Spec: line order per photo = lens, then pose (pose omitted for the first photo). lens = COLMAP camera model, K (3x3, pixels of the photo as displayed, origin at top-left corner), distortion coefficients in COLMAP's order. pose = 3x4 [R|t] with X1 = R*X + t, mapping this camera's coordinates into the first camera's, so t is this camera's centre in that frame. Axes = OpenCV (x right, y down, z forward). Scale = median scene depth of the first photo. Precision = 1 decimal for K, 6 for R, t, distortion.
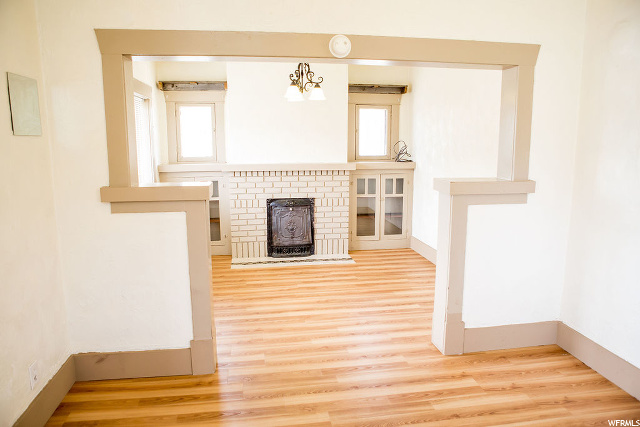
lens RADIAL K [[443.7, 0, 320.0], [0, 443.7, 213.5], [0, 0, 1]] dist [-0.097984, 0.059183]
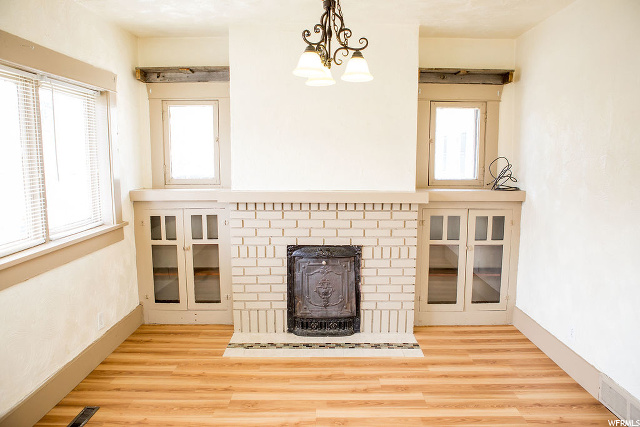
lens RADIAL K [[463.3, 0, 320.0], [0, 463.3, 213.5], [0, 0, 1]] dist [-0.105808, 0.065007]
pose [[0.987929, 0.023191, -0.153162, 0.028893], [-0.029394, 0.998832, -0.038361, -0.053565], [0.152093, 0.042400, 0.987456, 0.330610]]
